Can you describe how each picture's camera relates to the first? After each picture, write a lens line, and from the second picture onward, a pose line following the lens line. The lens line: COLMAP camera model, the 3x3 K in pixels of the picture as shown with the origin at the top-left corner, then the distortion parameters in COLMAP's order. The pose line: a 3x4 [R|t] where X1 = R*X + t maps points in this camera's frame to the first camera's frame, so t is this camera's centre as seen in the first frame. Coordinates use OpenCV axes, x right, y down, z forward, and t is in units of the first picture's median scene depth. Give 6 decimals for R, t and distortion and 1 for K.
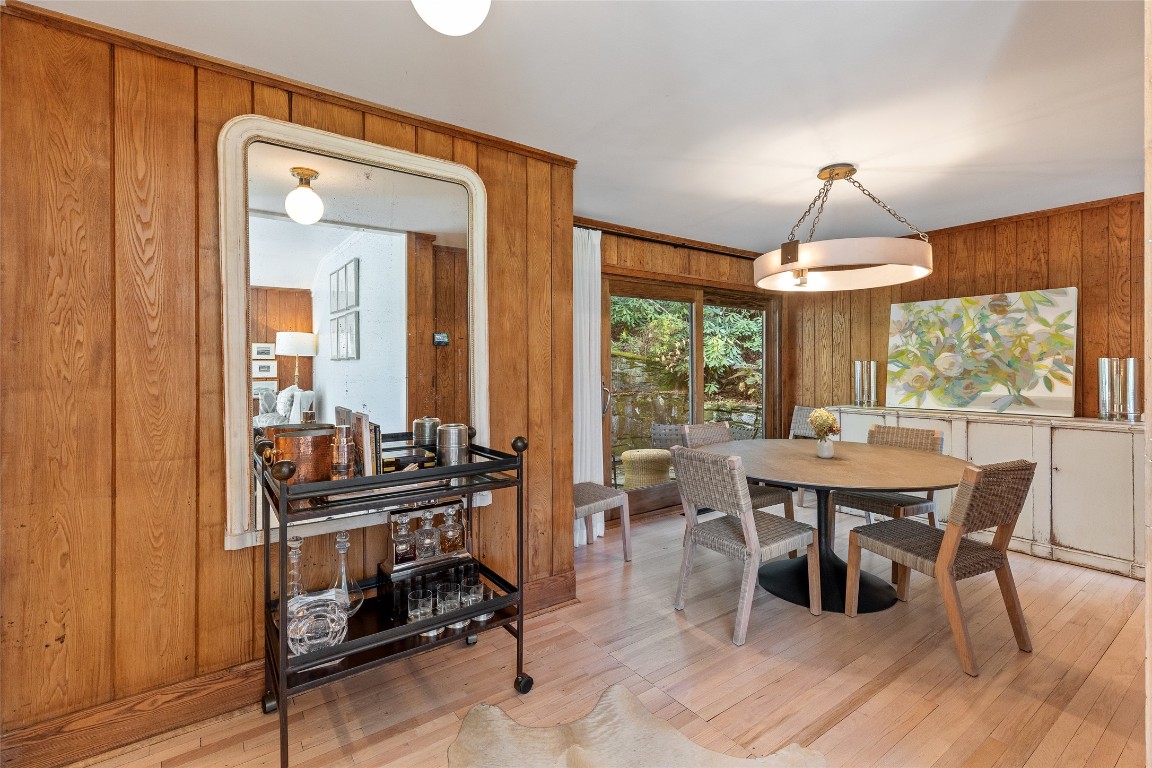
lens RADIAL K [[525.1, 0, 579.6], [0, 525.1, 370.2], [0, 0, 1]] dist [0.000499, 0.000166]
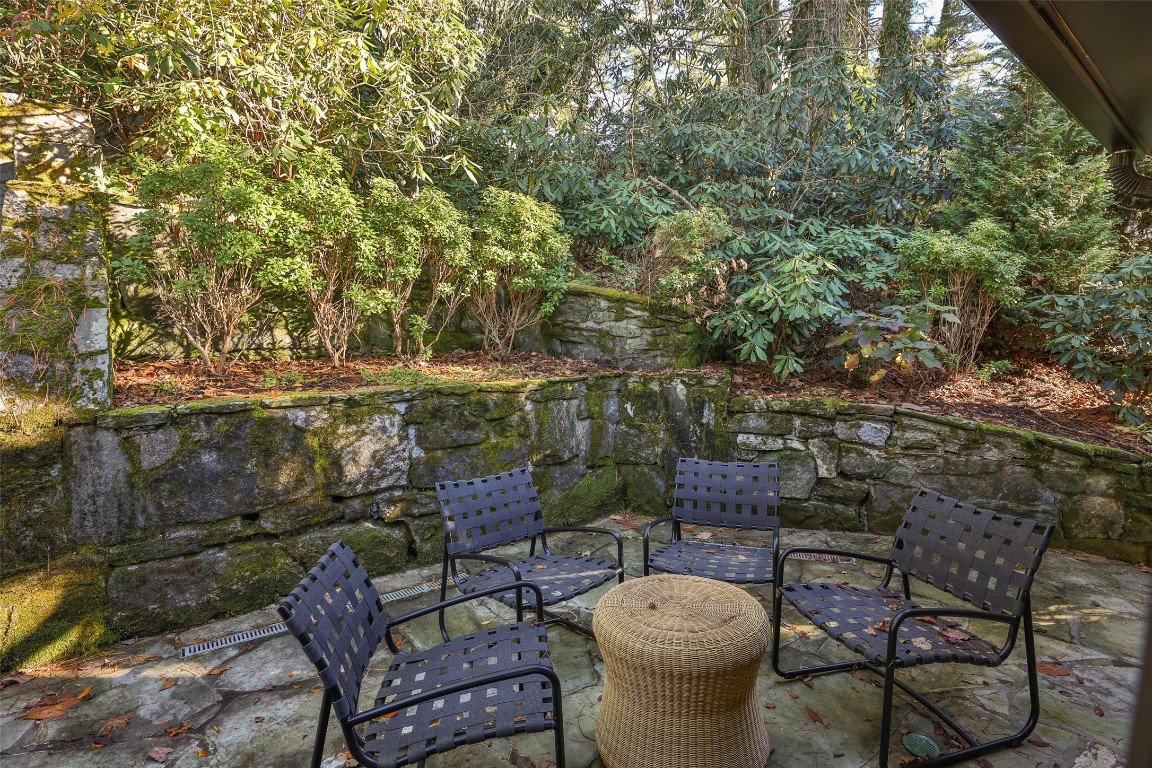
lens RADIAL K [[520.1, 0, 577.6], [0, 520.1, 377.5], [0, 0, 1]] dist [-0.000911, 0.007028]
pose [[0.998874, 0.010989, 0.046142, 0.076810], [-0.015457, 0.995104, 0.097615, 0.004889], [-0.044844, -0.098218, 0.994154, 1.013420]]
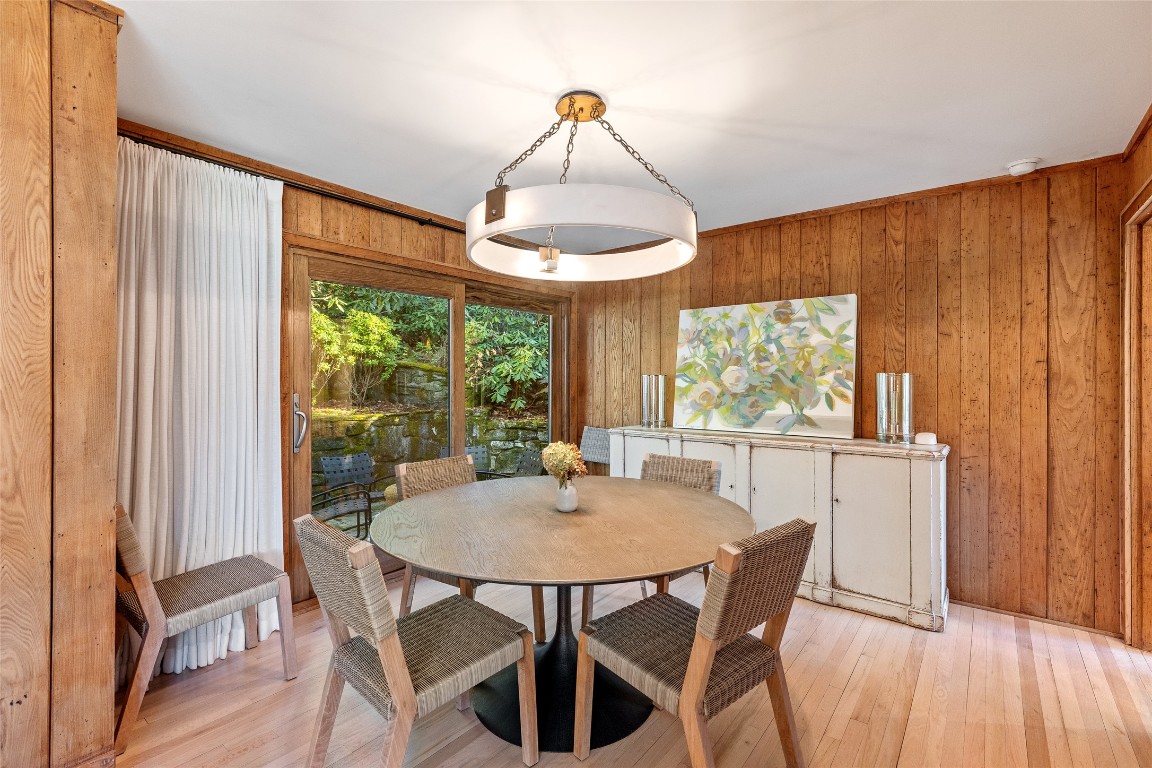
lens RADIAL K [[507.1, 0, 571.9], [0, 507.1, 385.5], [0, 0, 1]] dist [0.001138, 0.000036]
pose [[0.966374, 0.000652, 0.257141, 0.218425], [-0.001923, 0.999987, 0.004691, -0.003986], [-0.257135, -0.005027, 0.966362, 0.246853]]
